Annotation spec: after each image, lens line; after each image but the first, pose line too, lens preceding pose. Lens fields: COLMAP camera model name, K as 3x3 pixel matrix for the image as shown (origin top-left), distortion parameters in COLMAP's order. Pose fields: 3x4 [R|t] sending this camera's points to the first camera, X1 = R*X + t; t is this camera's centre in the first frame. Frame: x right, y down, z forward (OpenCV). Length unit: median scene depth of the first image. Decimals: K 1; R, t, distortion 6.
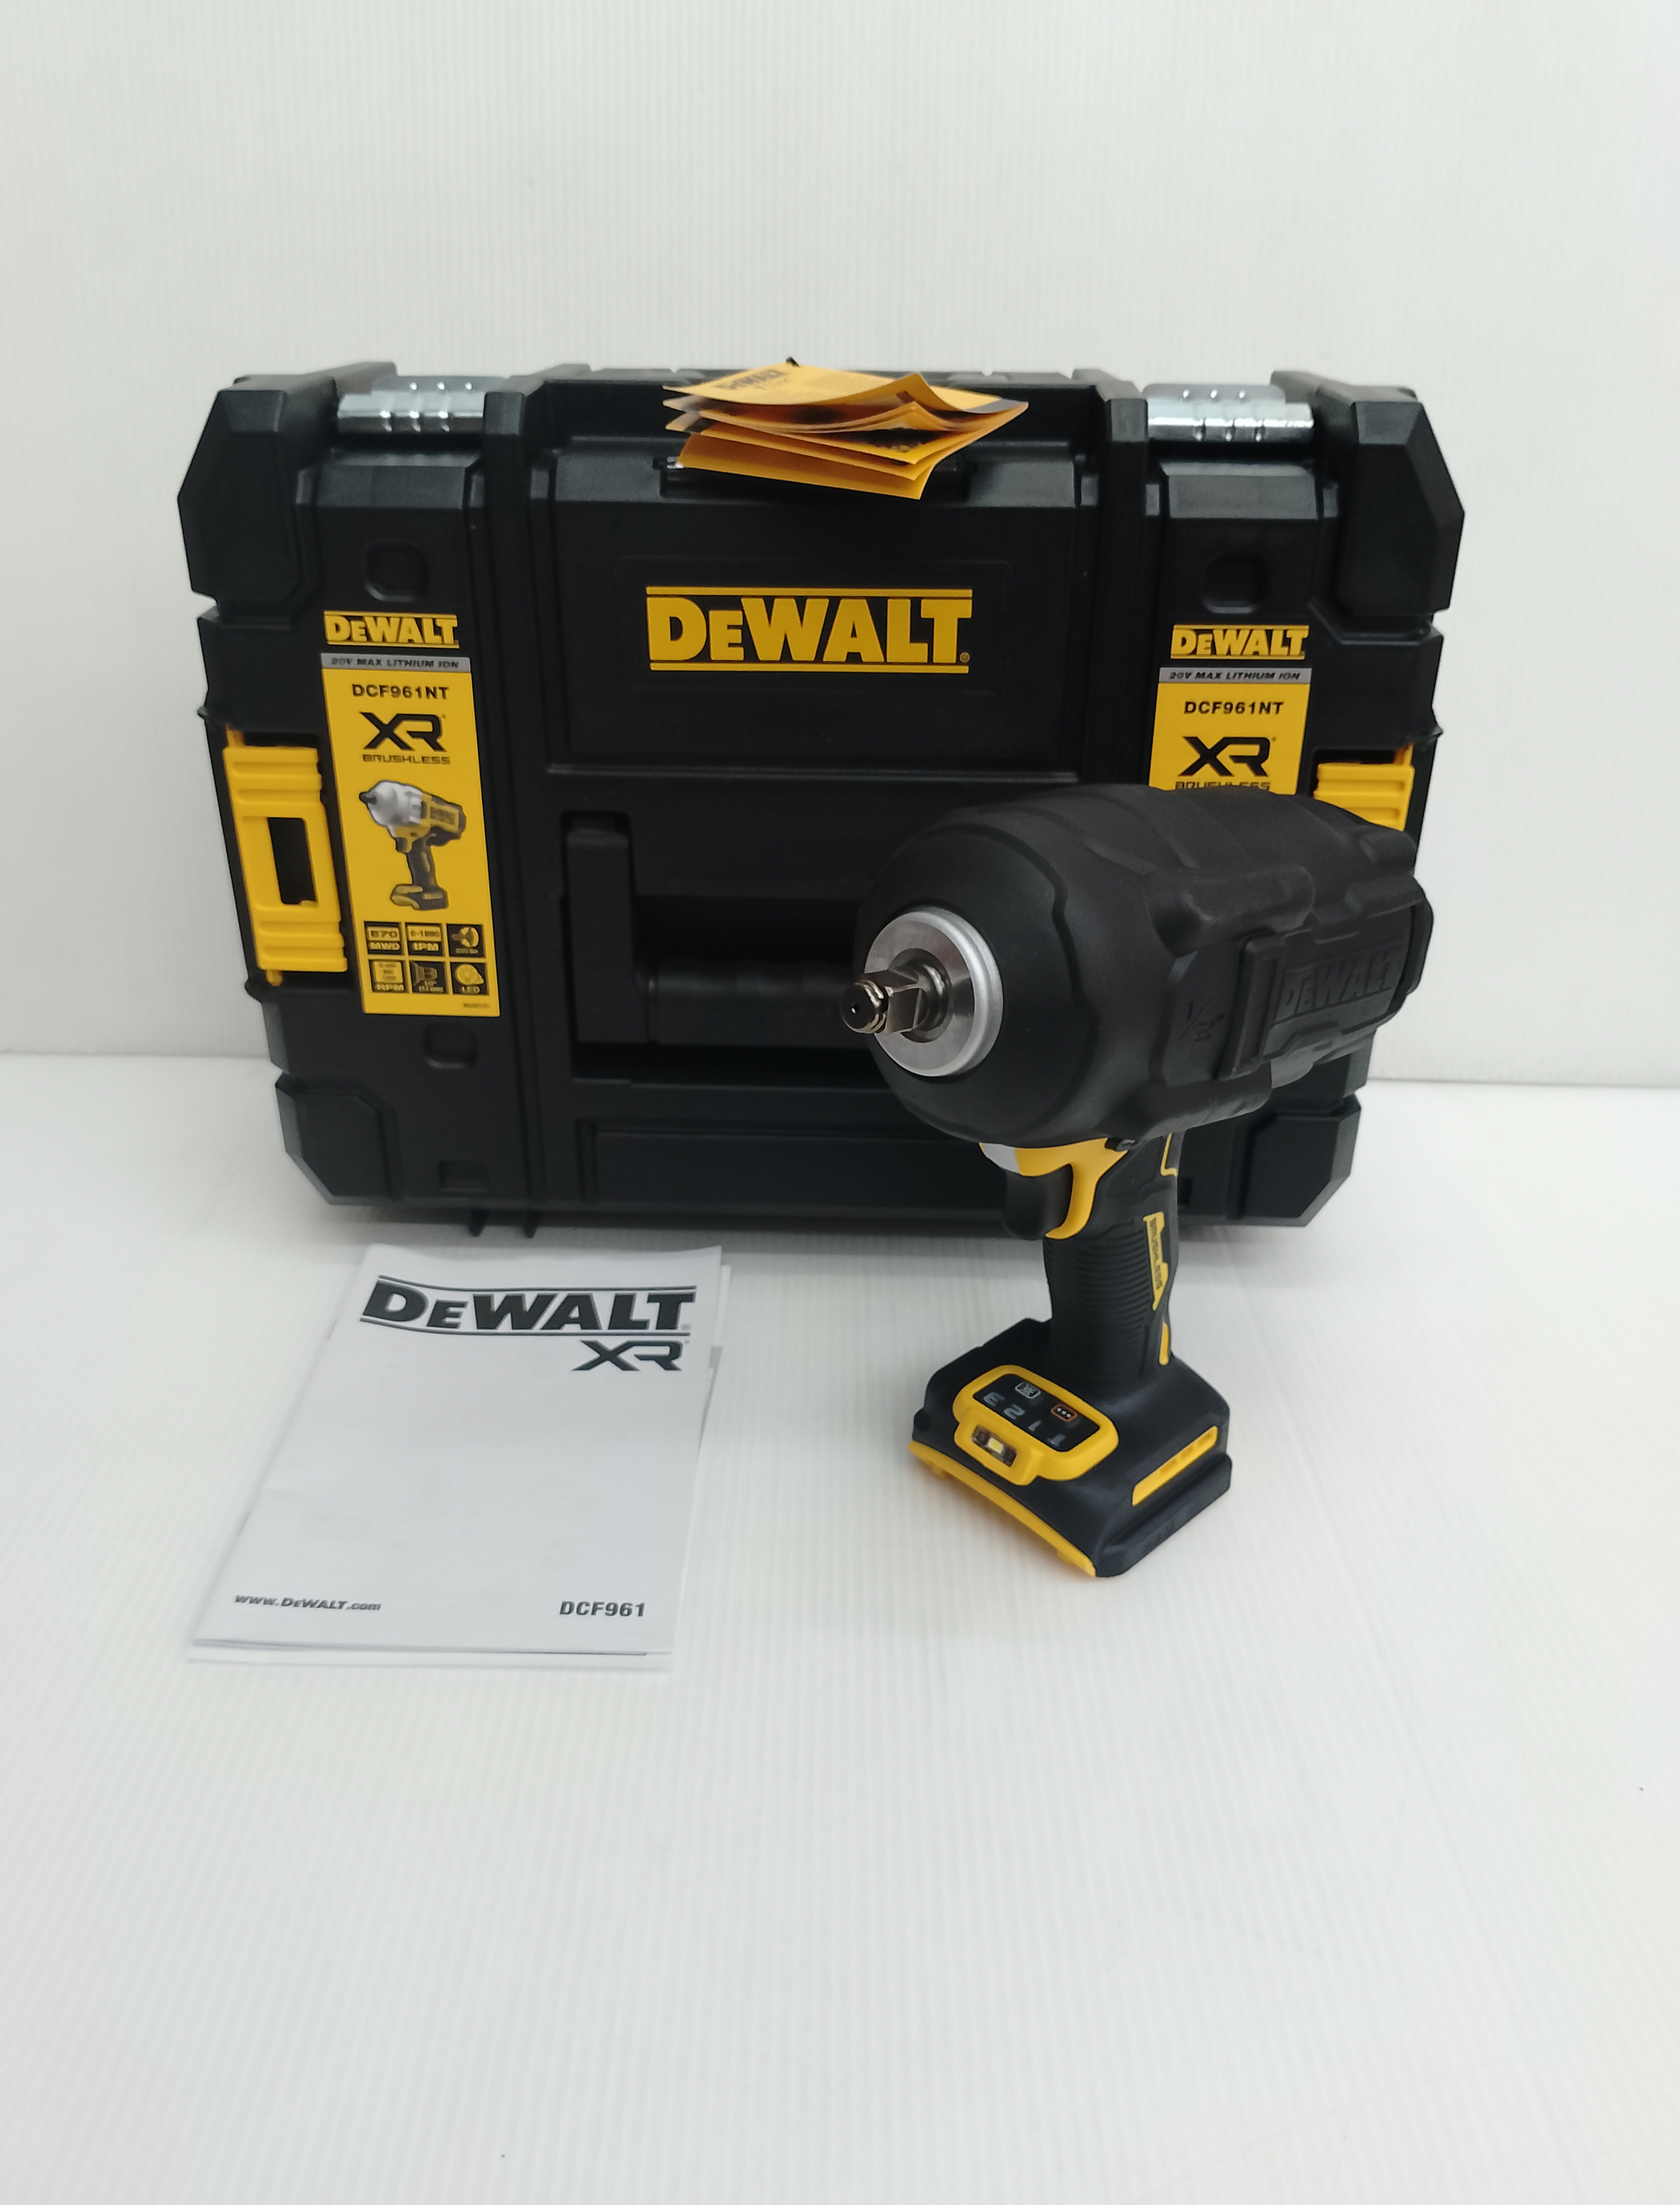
lens RADIAL K [[1722.8, 0, 839.4], [0, 1722.8, 1110.7], [0, 0, 1]] dist [0.091057, -0.229287]
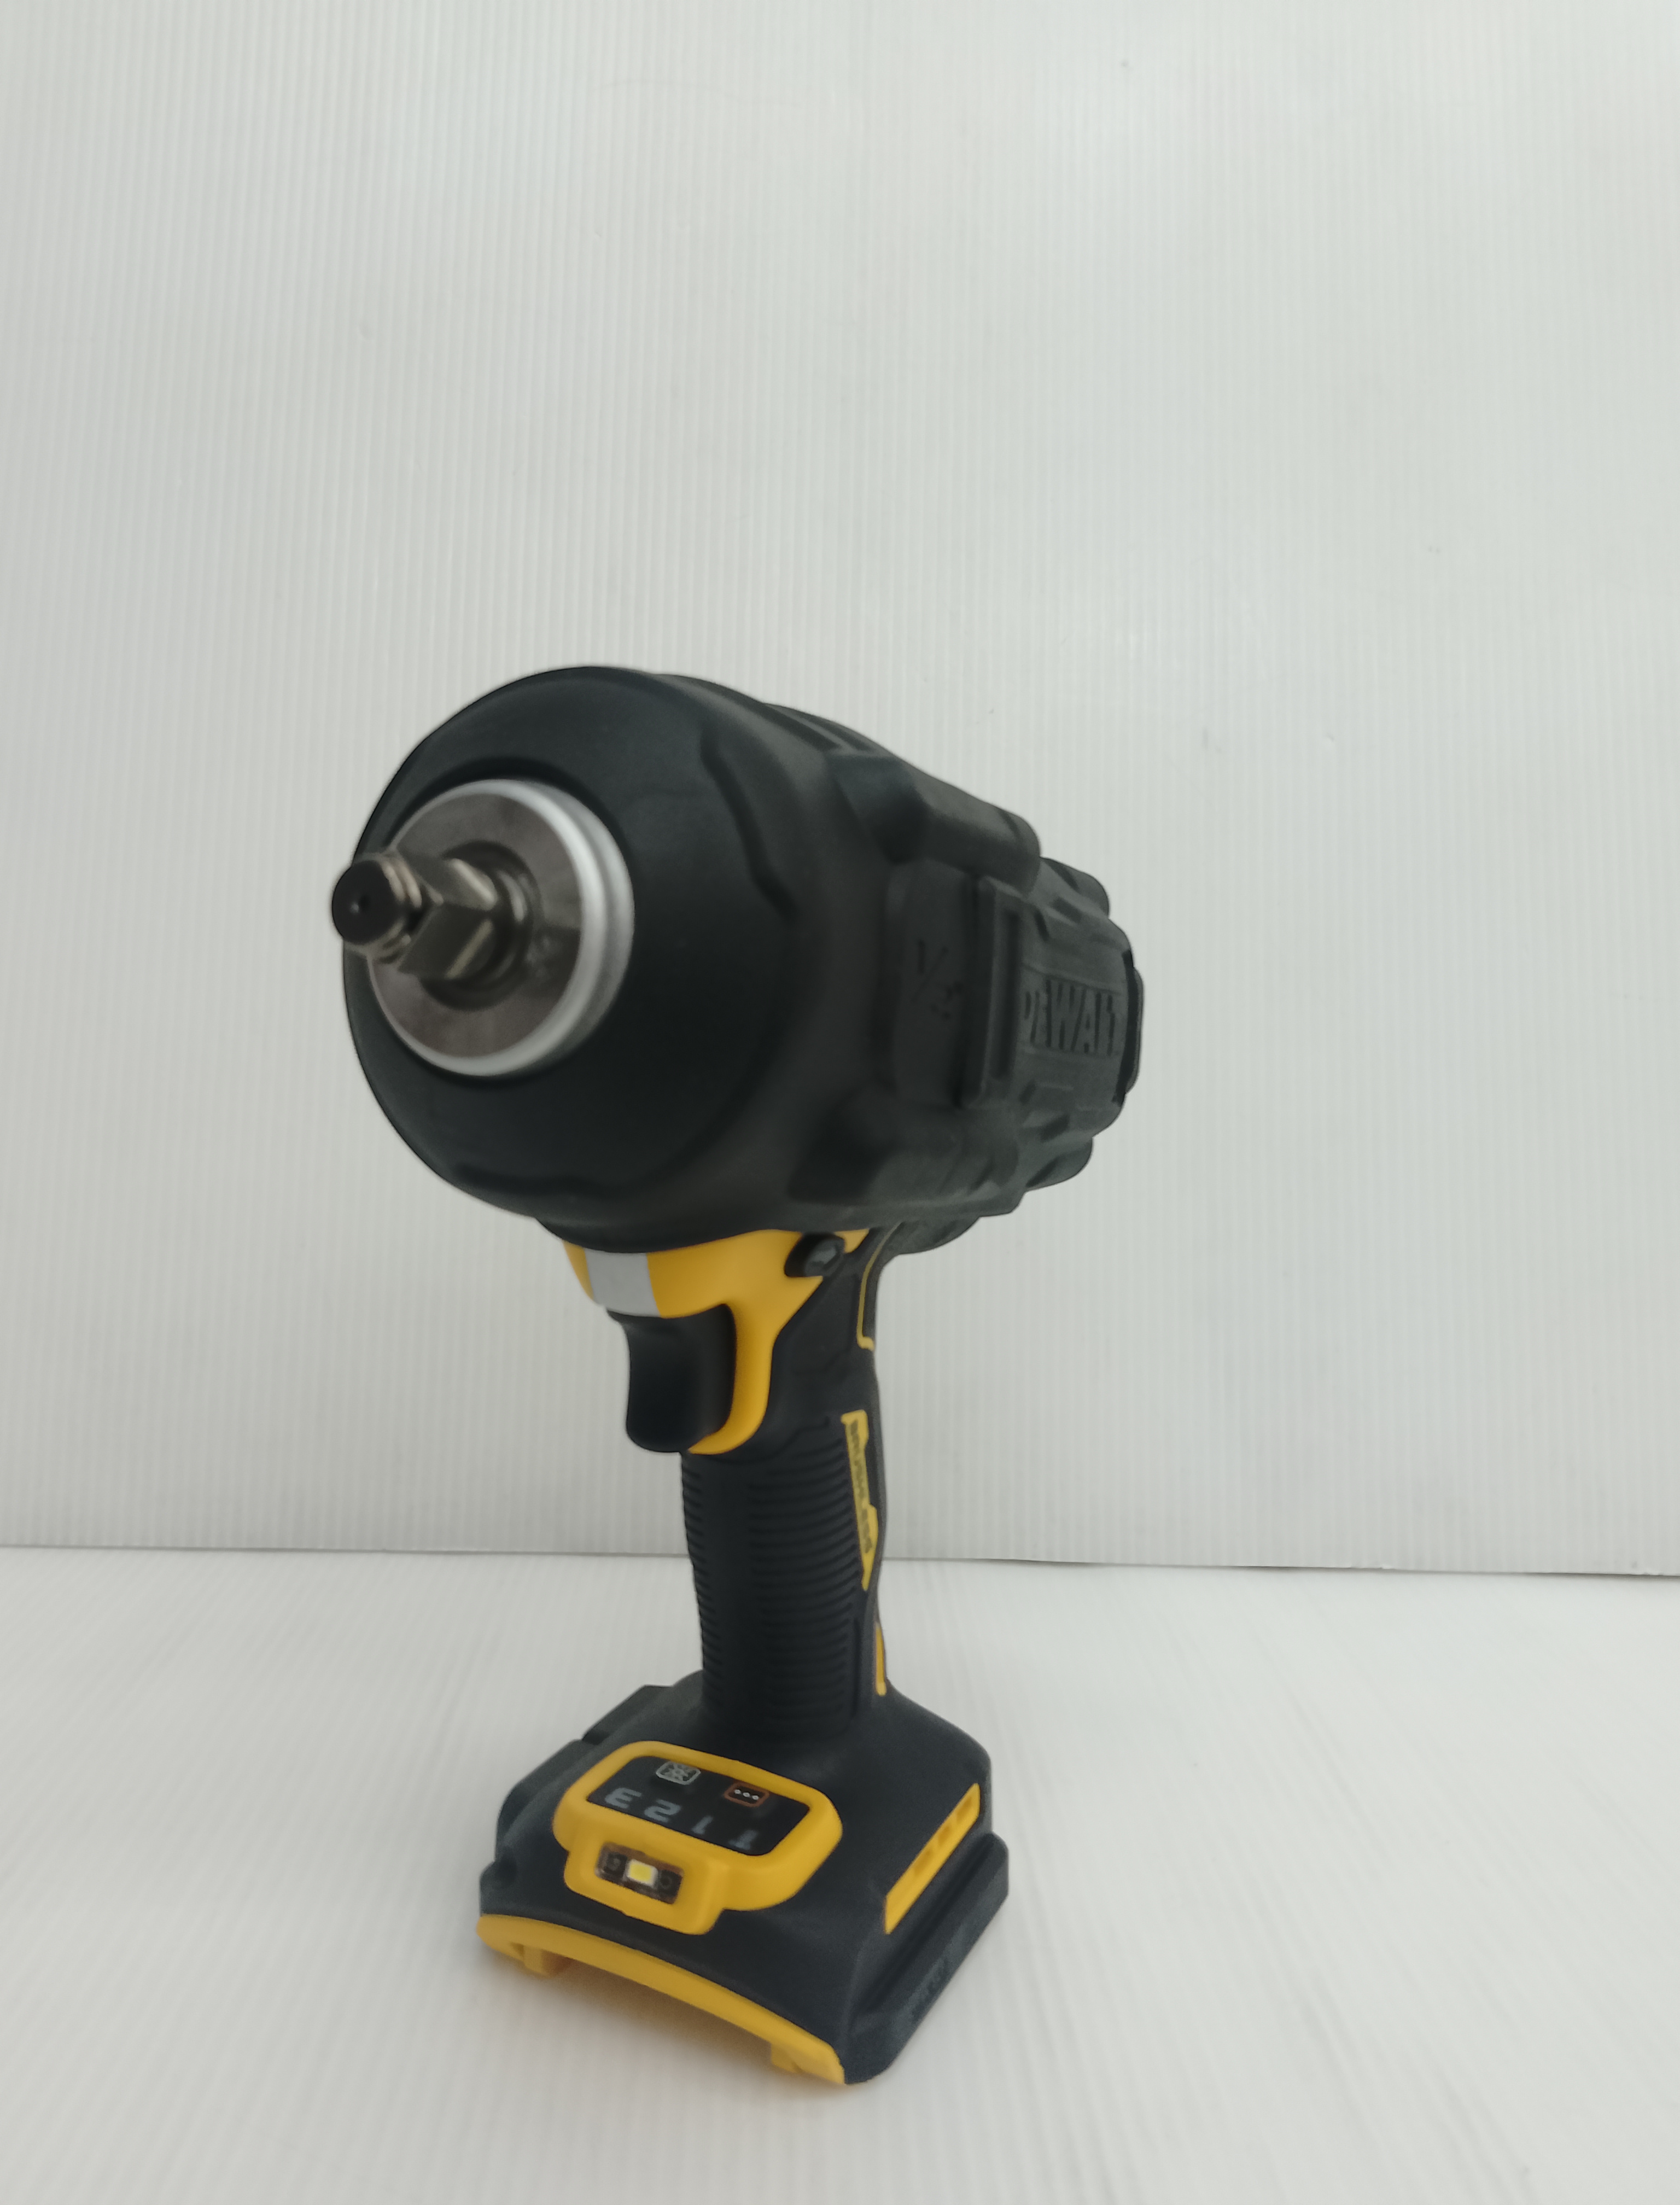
lens RADIAL K [[1722.8, 0, 839.4], [0, 1722.8, 1110.7], [0, 0, 1]] dist [0.091057, -0.229287]
pose [[0.941467, -0.039783, 0.334748, -0.036985], [0.153912, 0.934197, -0.321849, 0.192793], [-0.299917, 0.354532, 0.885639, 0.484684]]
